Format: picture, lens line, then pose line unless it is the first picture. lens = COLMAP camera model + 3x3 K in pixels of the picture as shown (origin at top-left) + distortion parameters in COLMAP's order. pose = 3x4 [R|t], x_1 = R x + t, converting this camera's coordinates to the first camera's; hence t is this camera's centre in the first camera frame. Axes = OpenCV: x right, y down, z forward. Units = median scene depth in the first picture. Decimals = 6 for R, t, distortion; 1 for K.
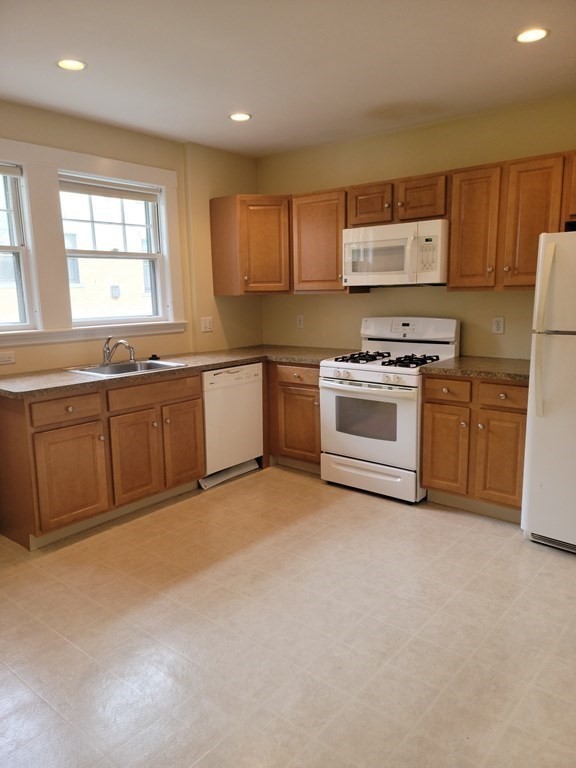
lens RADIAL K [[564.0, 0, 288.0], [0, 564.0, 384.0], [0, 0, 1]] dist [0.086808, -0.072041]
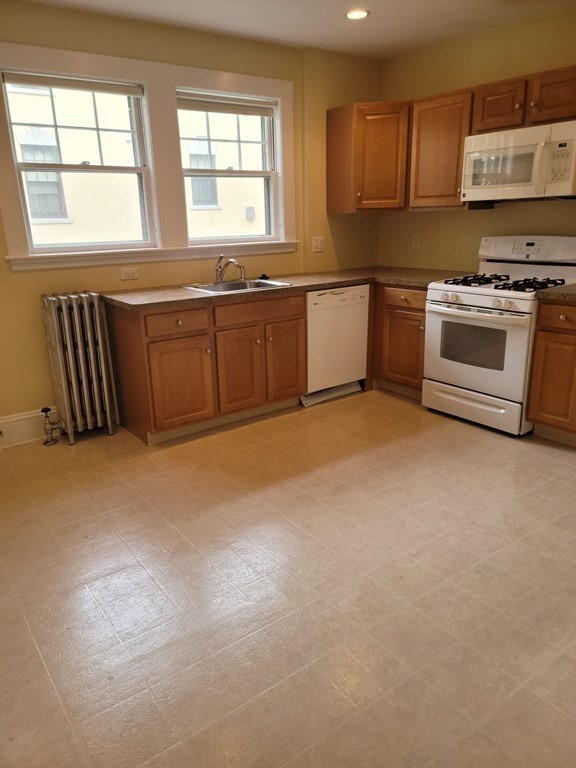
lens RADIAL K [[564.0, 0, 288.0], [0, 564.0, 384.0], [0, 0, 1]] dist [0.086808, -0.072041]
pose [[0.971187, 0.063444, -0.229720, 0.062640], [-0.033044, 0.990452, 0.133839, 0.007559], [0.236018, -0.122391, 0.964010, -0.005531]]
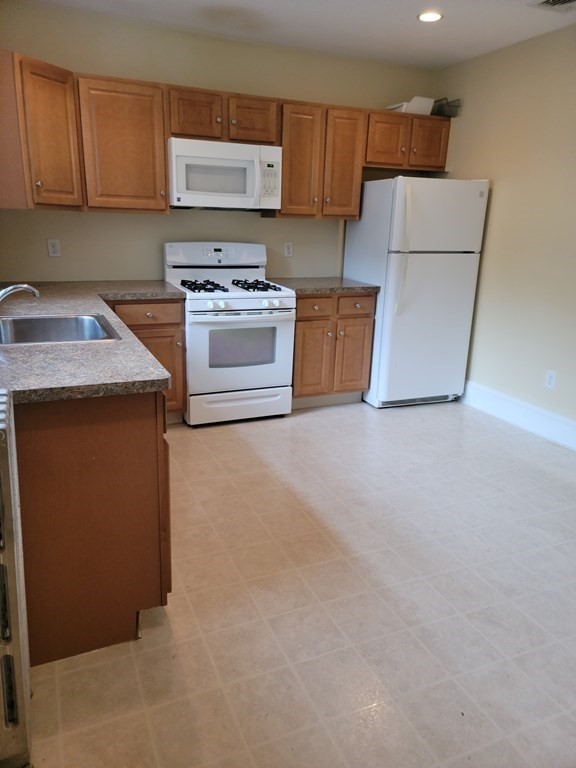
lens RADIAL K [[564.0, 0, 288.0], [0, 564.0, 384.0], [0, 0, 1]] dist [0.086808, -0.072041]
pose [[0.440491, -0.222689, 0.869700, -0.727229], [0.111986, 0.974810, 0.192884, -0.060997], [-0.890745, 0.012431, 0.454333, 0.499212]]
